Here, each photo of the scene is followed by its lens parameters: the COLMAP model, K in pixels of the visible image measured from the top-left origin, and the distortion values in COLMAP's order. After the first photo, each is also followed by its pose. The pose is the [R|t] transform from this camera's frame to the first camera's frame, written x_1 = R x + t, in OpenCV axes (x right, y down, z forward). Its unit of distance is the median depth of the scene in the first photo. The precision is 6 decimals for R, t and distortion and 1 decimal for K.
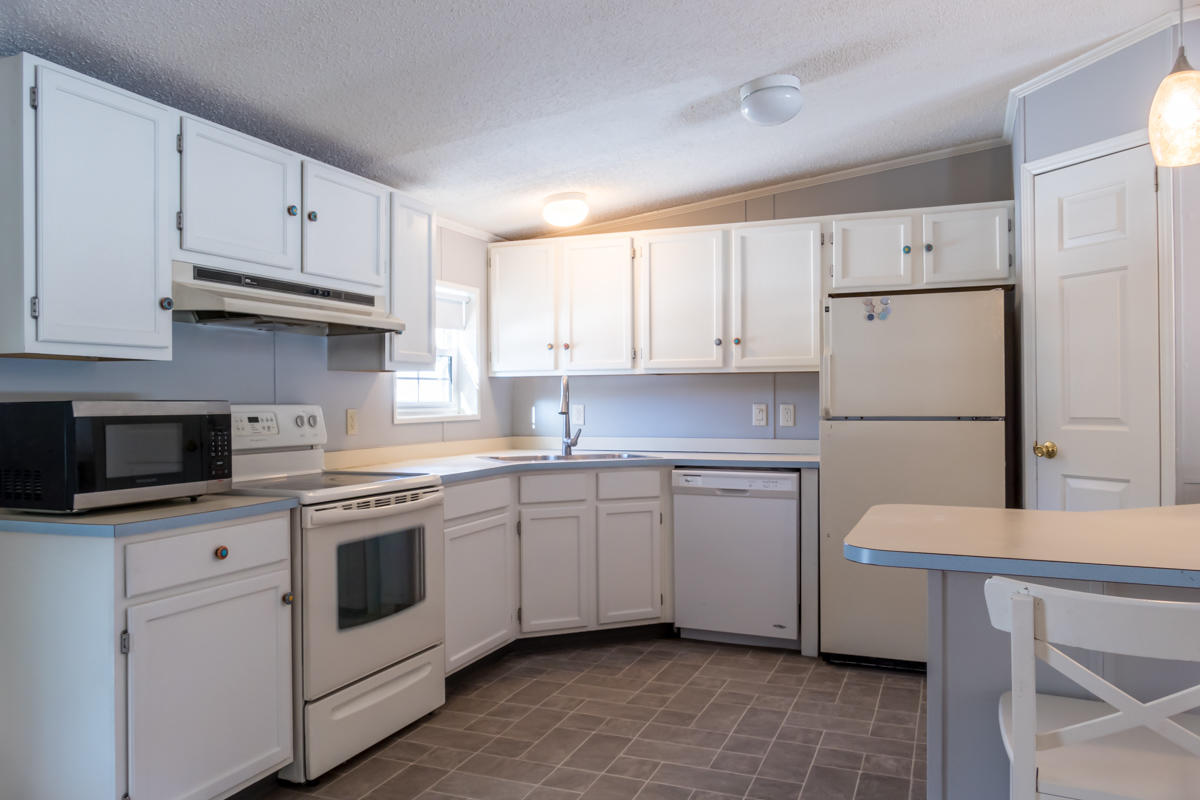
lens RADIAL K [[882.1, 0, 600.0], [0, 882.1, 400.0], [0, 0, 1]] dist [-0.001112, -0.000869]
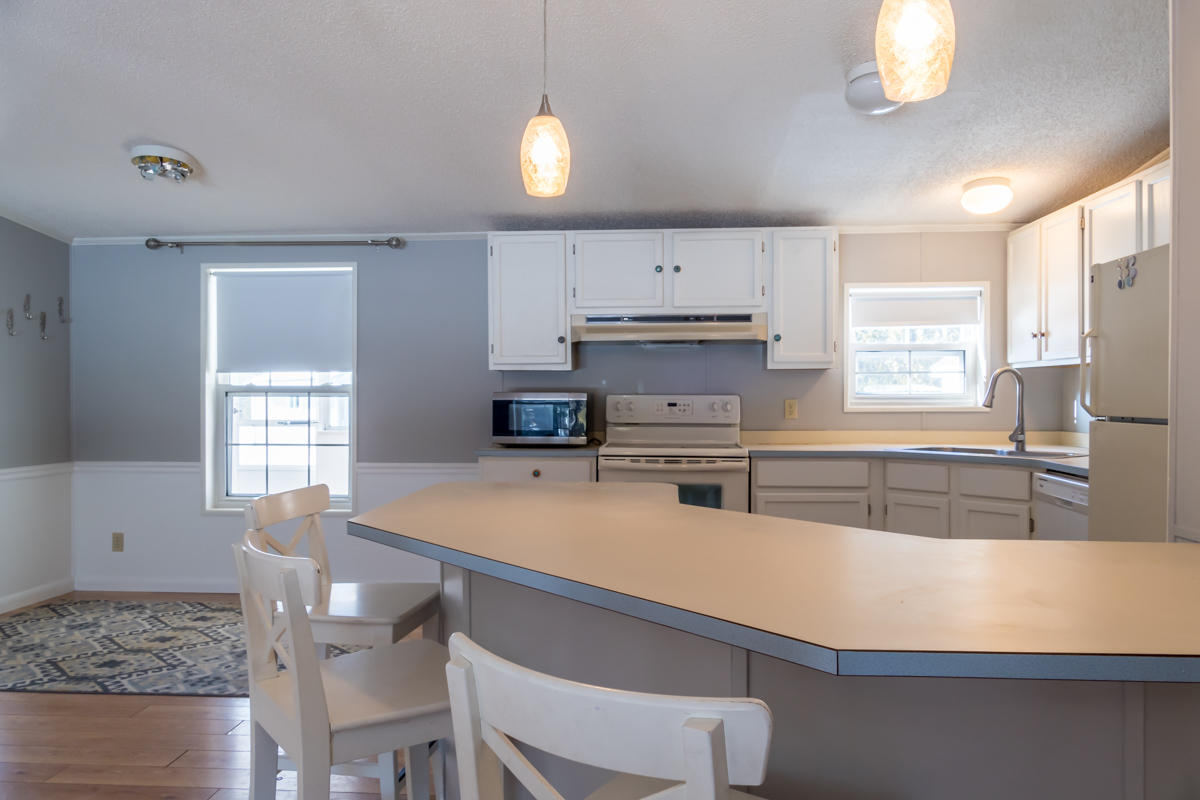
lens RADIAL K [[882.1, 0, 600.0], [0, 882.1, 400.0], [0, 0, 1]] dist [-0.001112, -0.000869]
pose [[0.310033, 0.013719, -0.950627, 0.934582], [-0.001161, 0.999901, 0.014051, -0.006493], [0.950725, -0.003252, 0.310018, 0.365166]]
